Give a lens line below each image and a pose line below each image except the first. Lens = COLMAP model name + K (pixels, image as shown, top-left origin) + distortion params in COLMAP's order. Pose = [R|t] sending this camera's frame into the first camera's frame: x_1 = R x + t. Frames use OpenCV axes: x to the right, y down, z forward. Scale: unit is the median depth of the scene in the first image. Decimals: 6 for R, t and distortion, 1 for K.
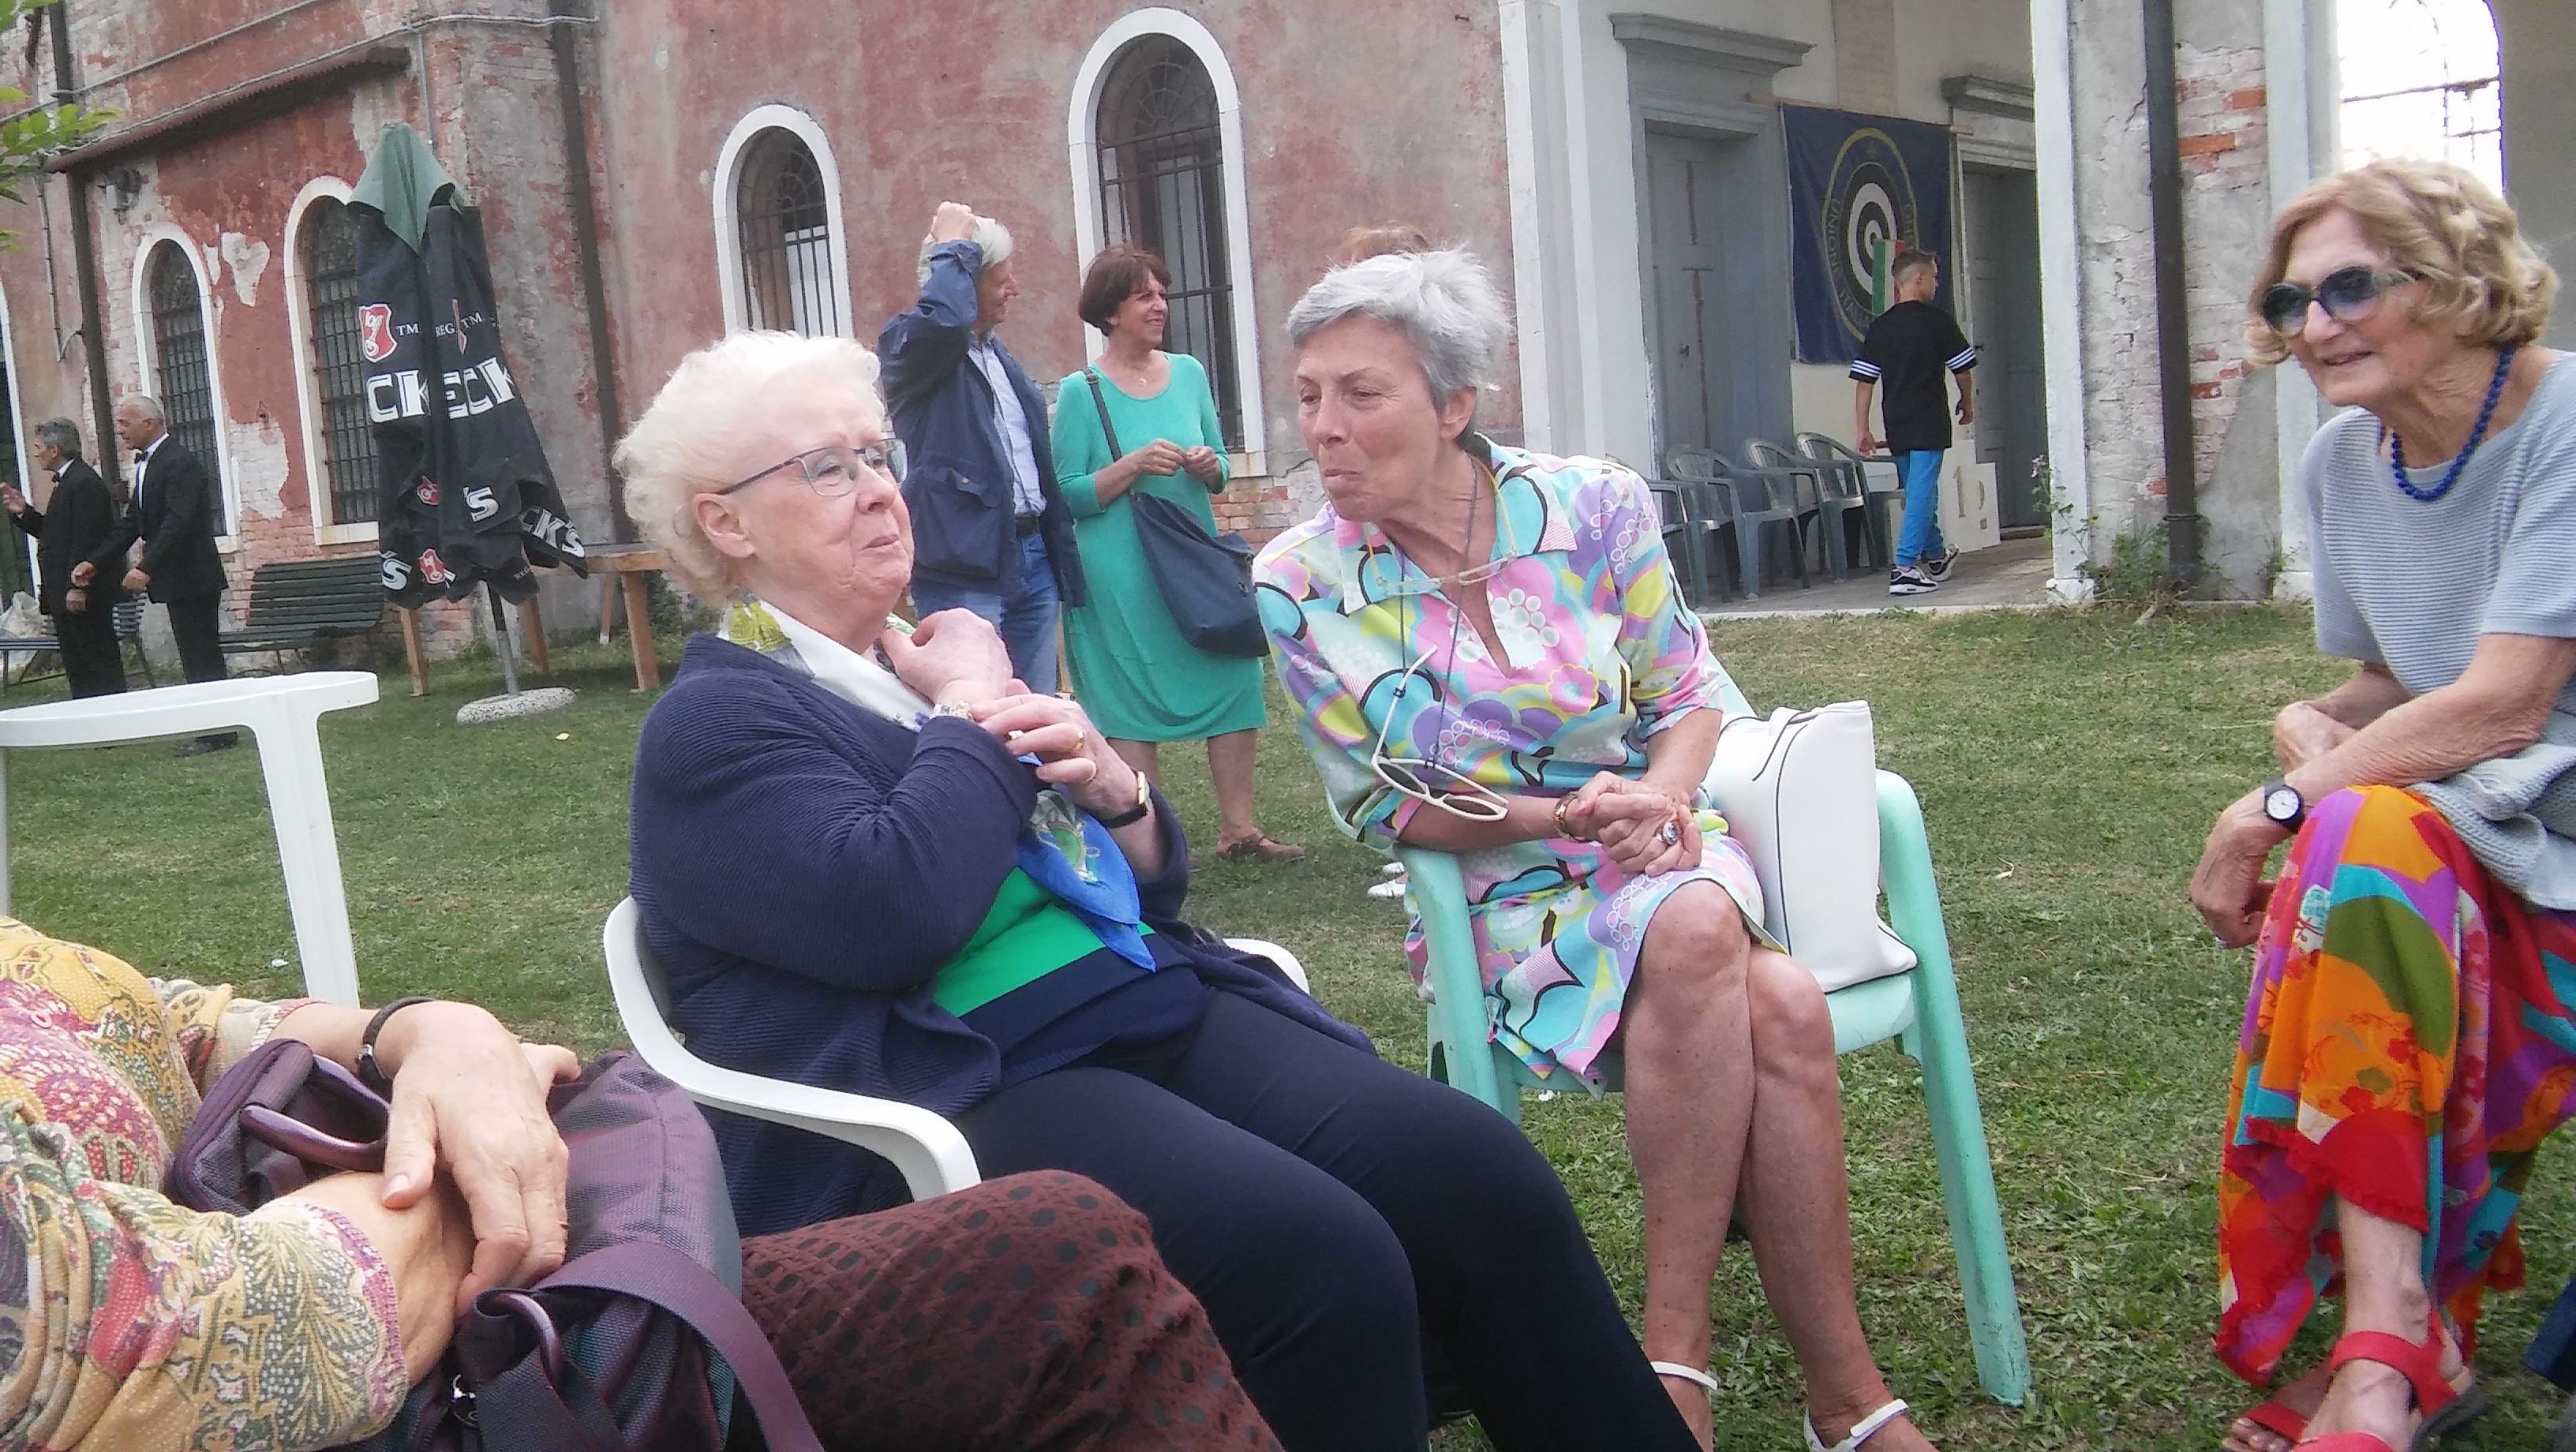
lens RADIAL K [[2275.1, 0, 1288.0], [0, 2275.1, 726.0], [0, 0, 1]] dist [0.109263, -0.210896]
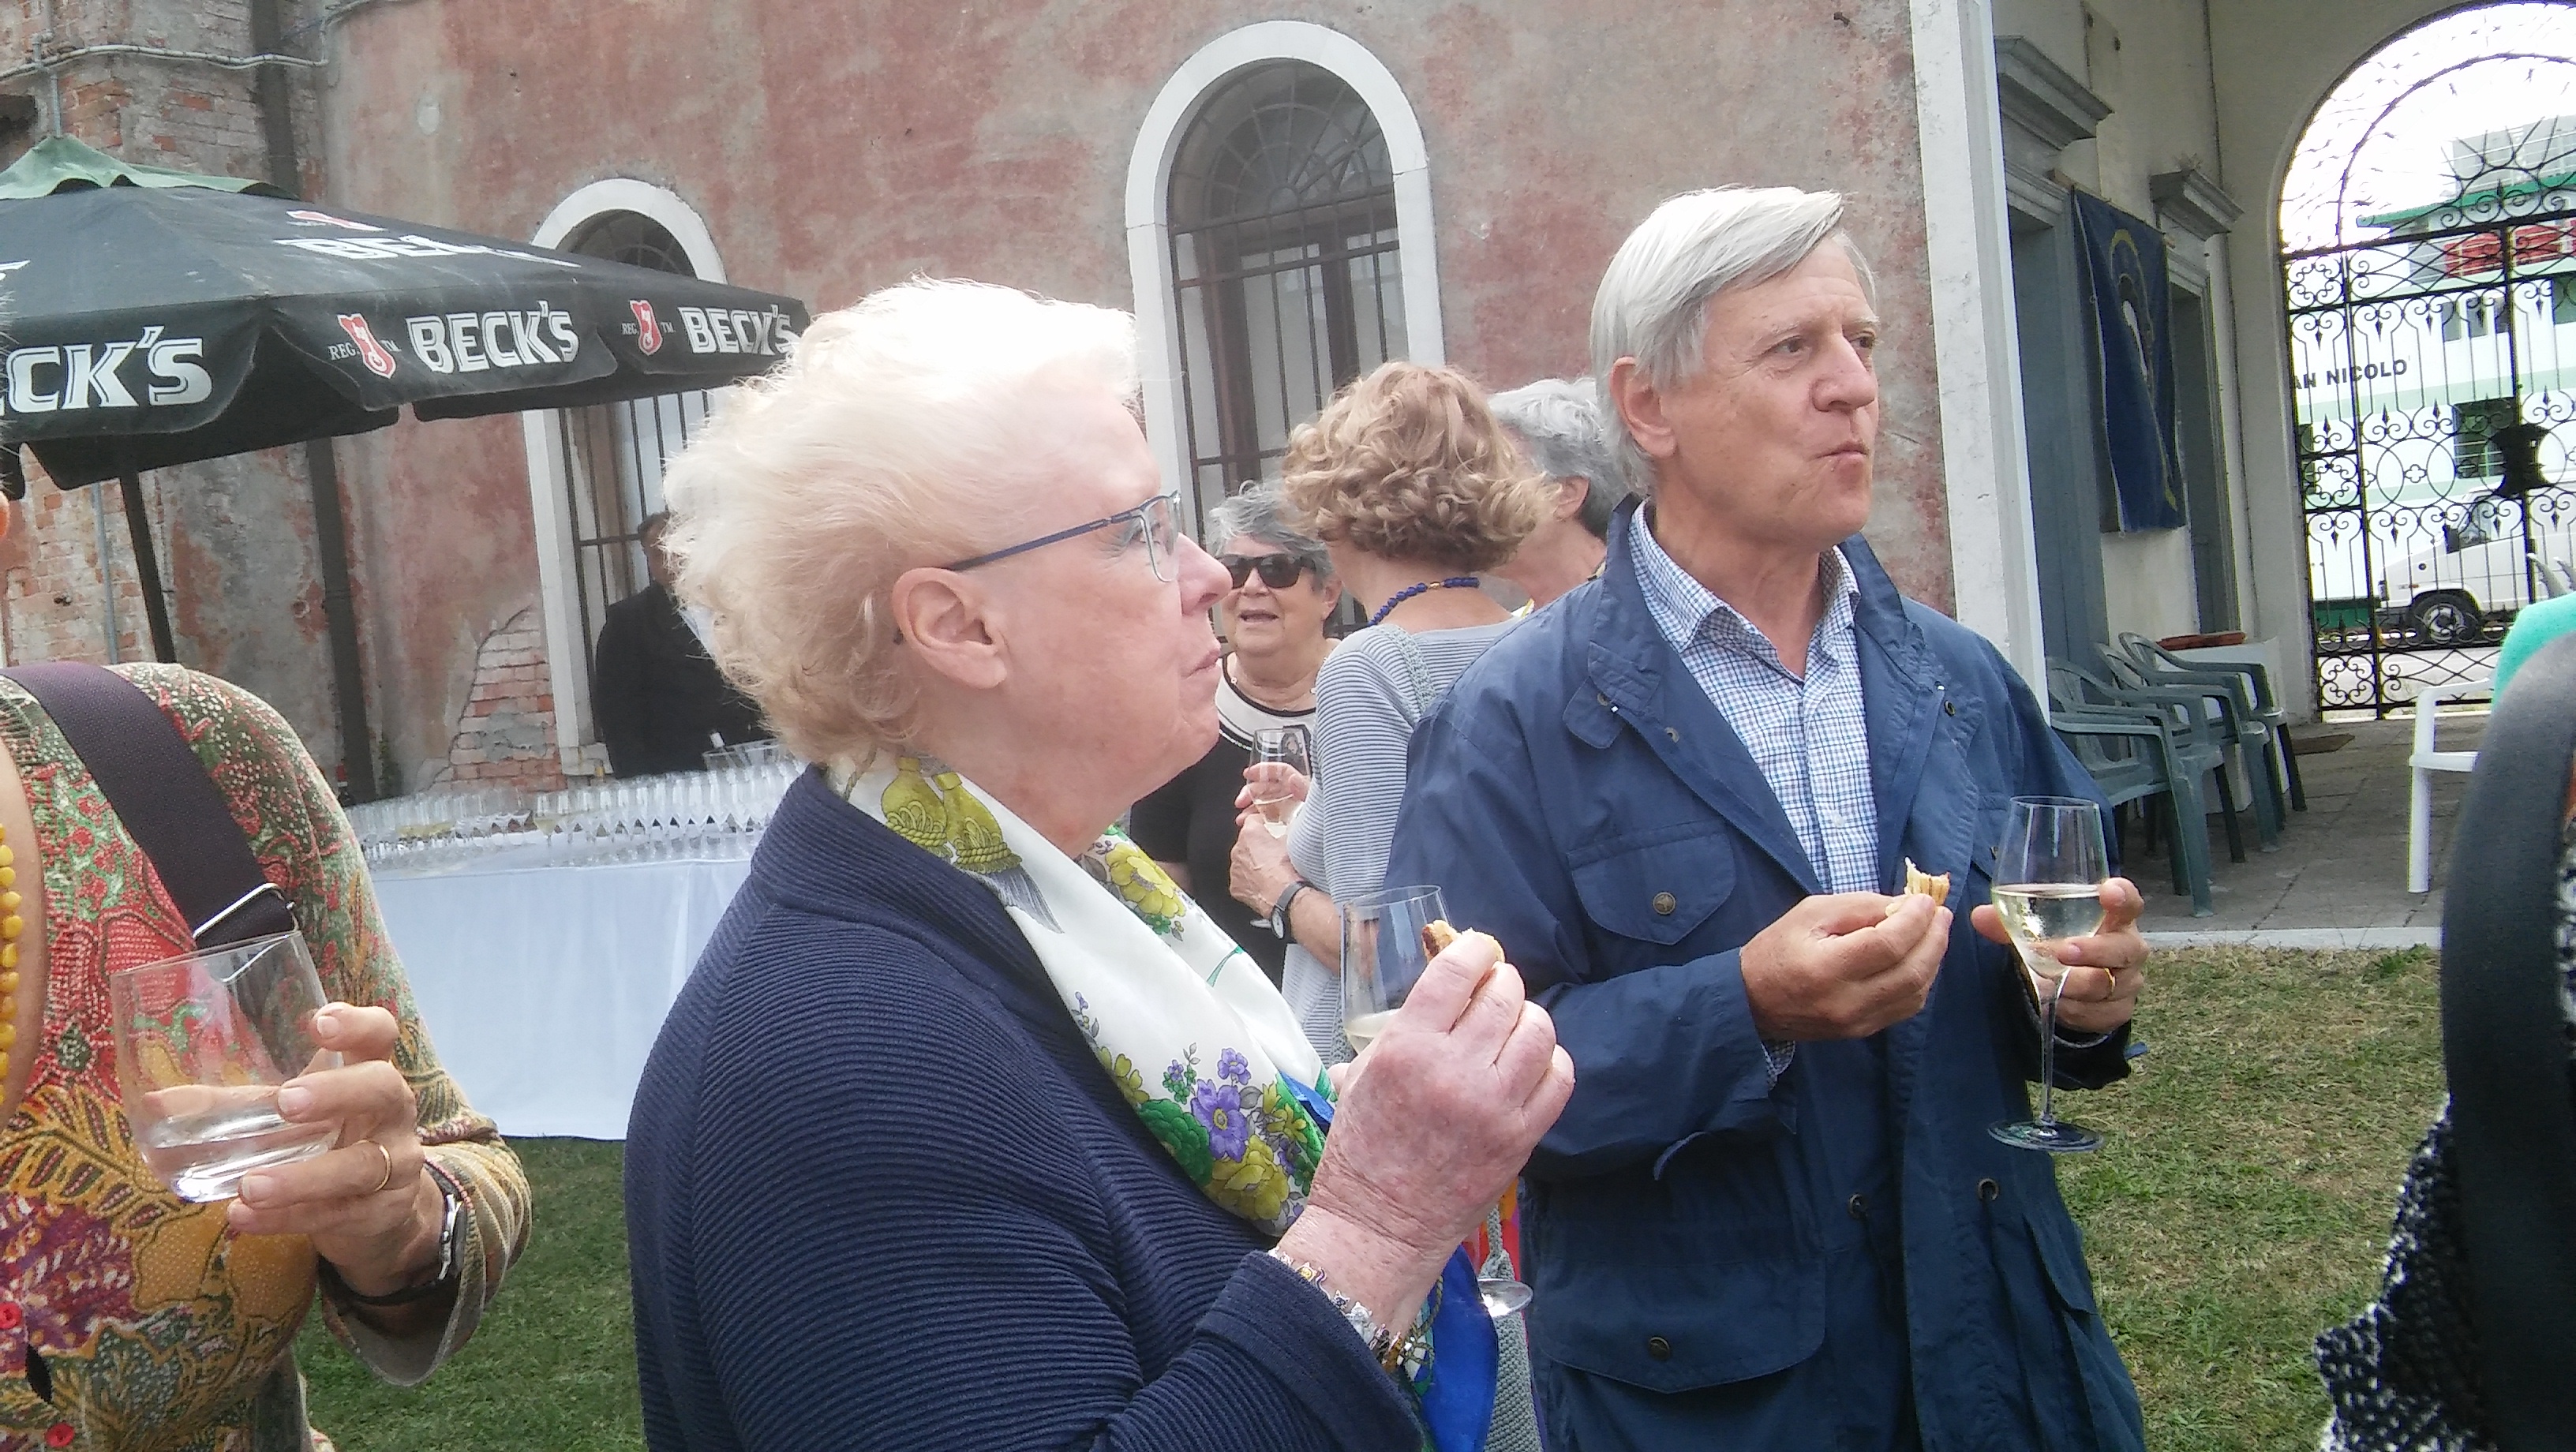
lens RADIAL K [[2281.0, 0, 1288.0], [0, 2281.0, 726.0], [0, 0, 1]] dist [0.083553, -0.152285]
pose [[0.985158, -0.025943, 0.169680, -0.160970], [0.038216, 0.996852, -0.069470, -0.059333], [-0.167343, 0.074923, 0.983048, 0.338156]]
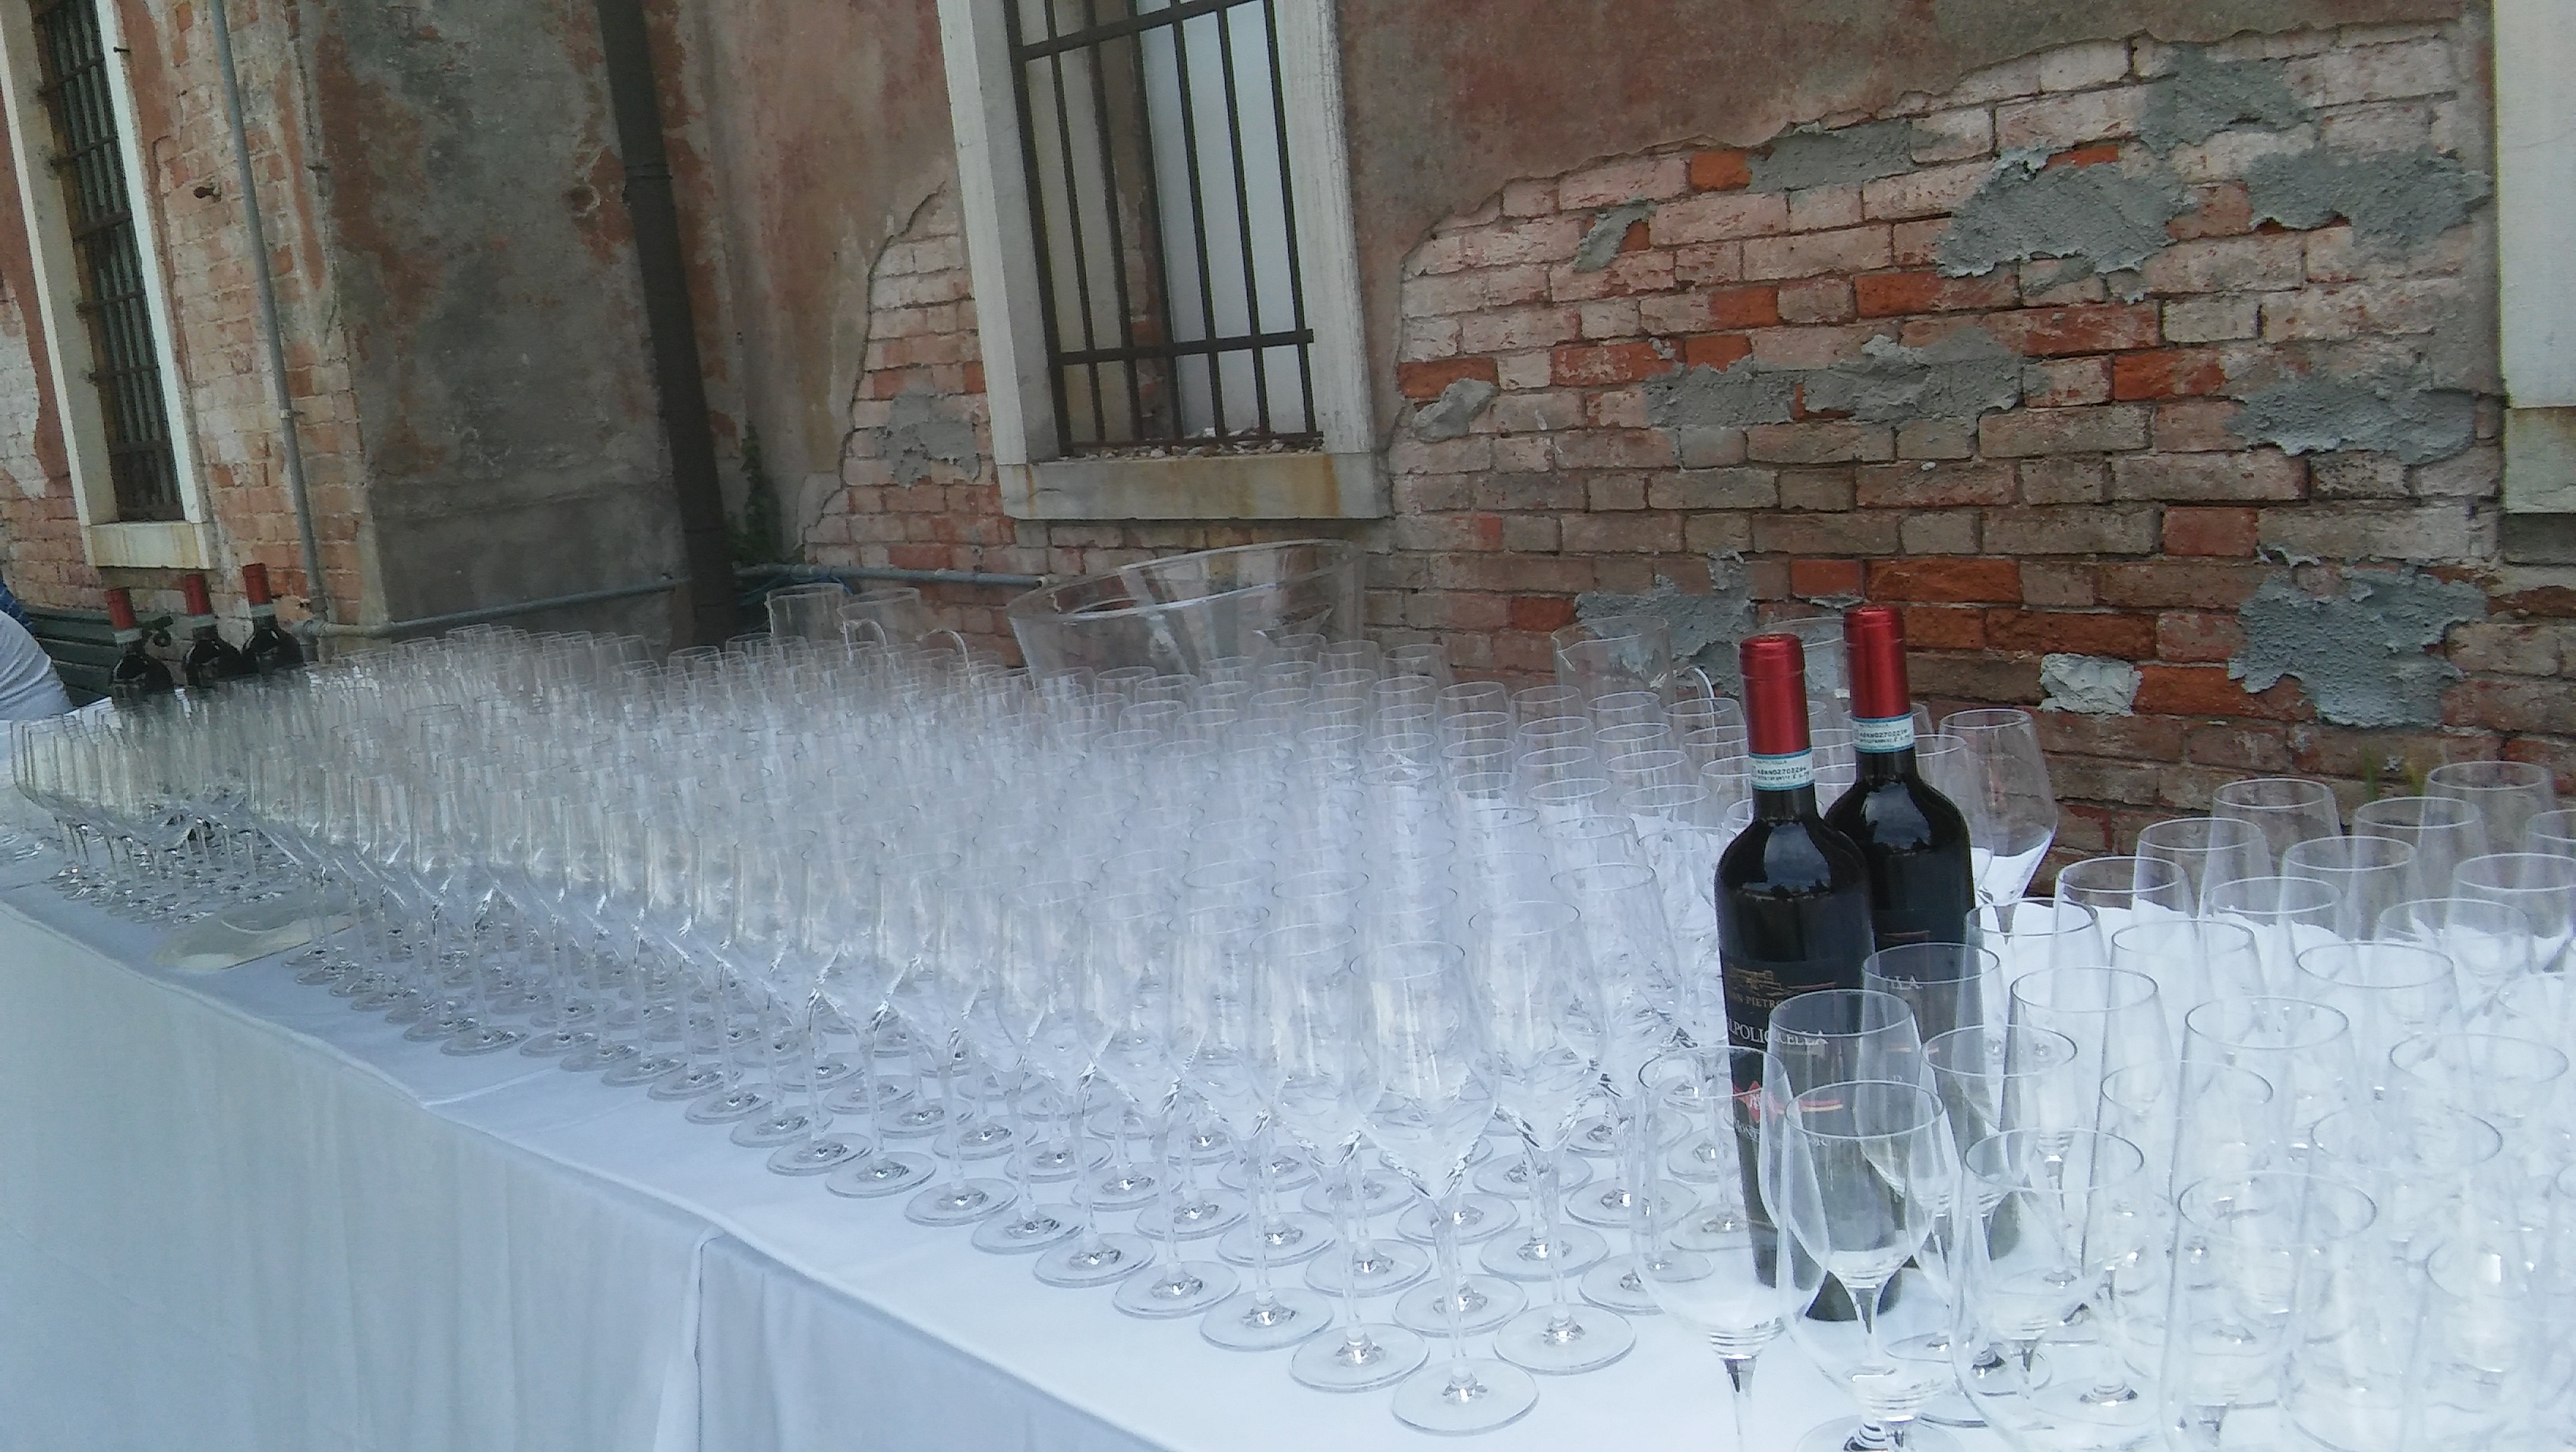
lens RADIAL K [[2254.7, 0, 1276.3], [0, 2254.7, 683.5], [0, 0, 1]] dist [0.114837, -0.208197]
pose [[0.987565, -0.004992, -0.157135, -0.161532], [0.015879, 0.997552, 0.068104, -0.103225], [0.156410, -0.069752, 0.985226, 0.756325]]
